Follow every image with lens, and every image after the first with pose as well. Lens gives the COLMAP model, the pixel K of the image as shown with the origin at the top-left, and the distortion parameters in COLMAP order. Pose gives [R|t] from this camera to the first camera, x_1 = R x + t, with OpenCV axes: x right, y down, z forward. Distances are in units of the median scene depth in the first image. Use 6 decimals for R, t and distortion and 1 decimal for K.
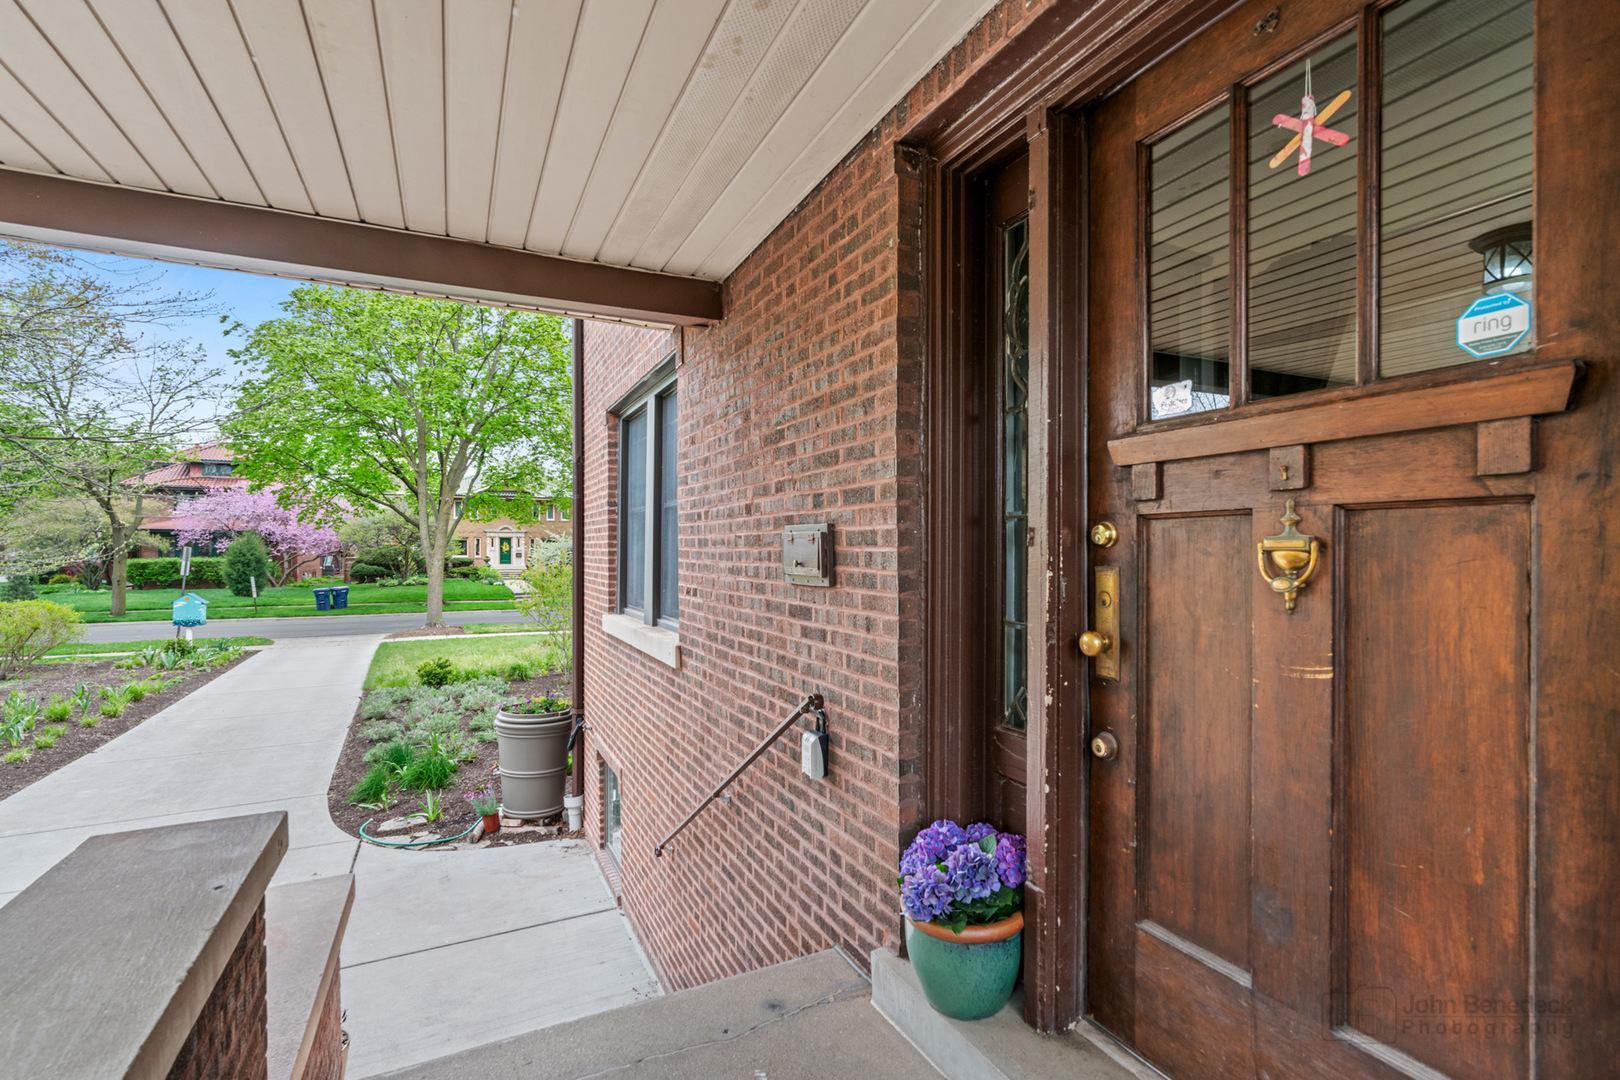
lens RADIAL K [[736.6, 0, 810.0], [0, 736.6, 540.0], [0, 0, 1]] dist [0.000036, -0.000004]
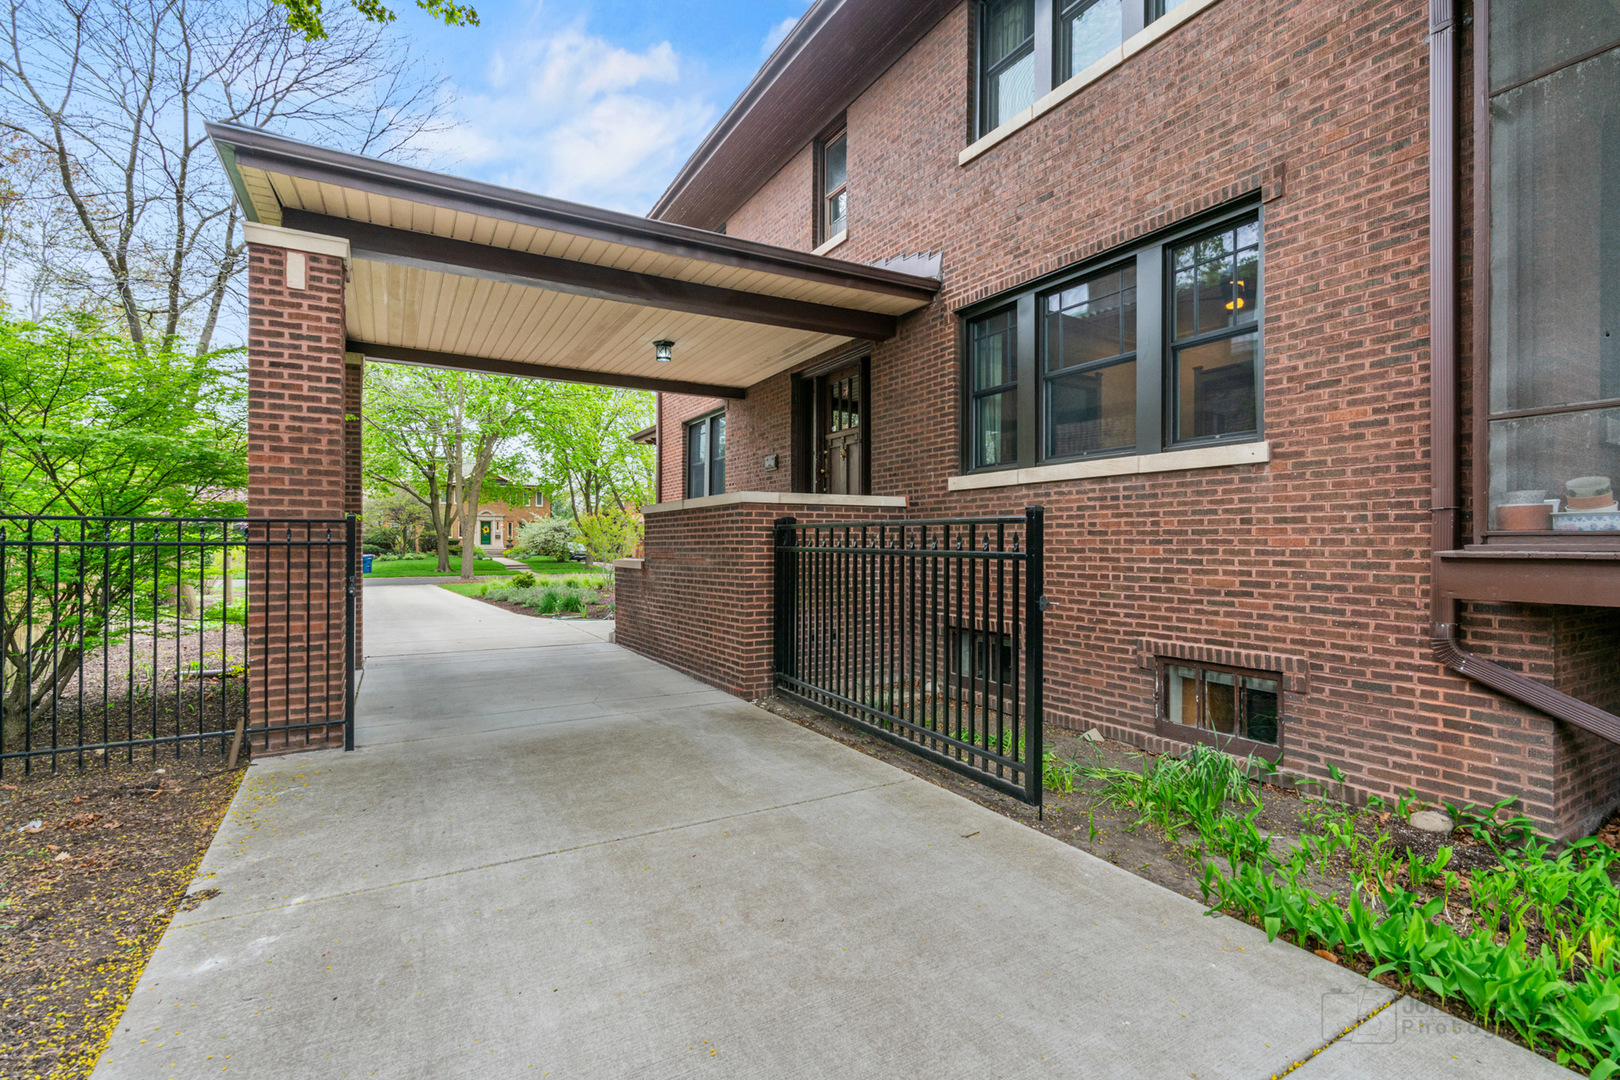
lens RADIAL K [[736.6, 0, 810.0], [0, 736.6, 540.0], [0, 0, 1]] dist [0.000036, -0.000004]
pose [[0.997612, -0.000400, 0.069059, -0.038477], [0.000017, 0.999985, 0.005556, 0.223494], [-0.069060, -0.005542, 0.997597, -1.624189]]
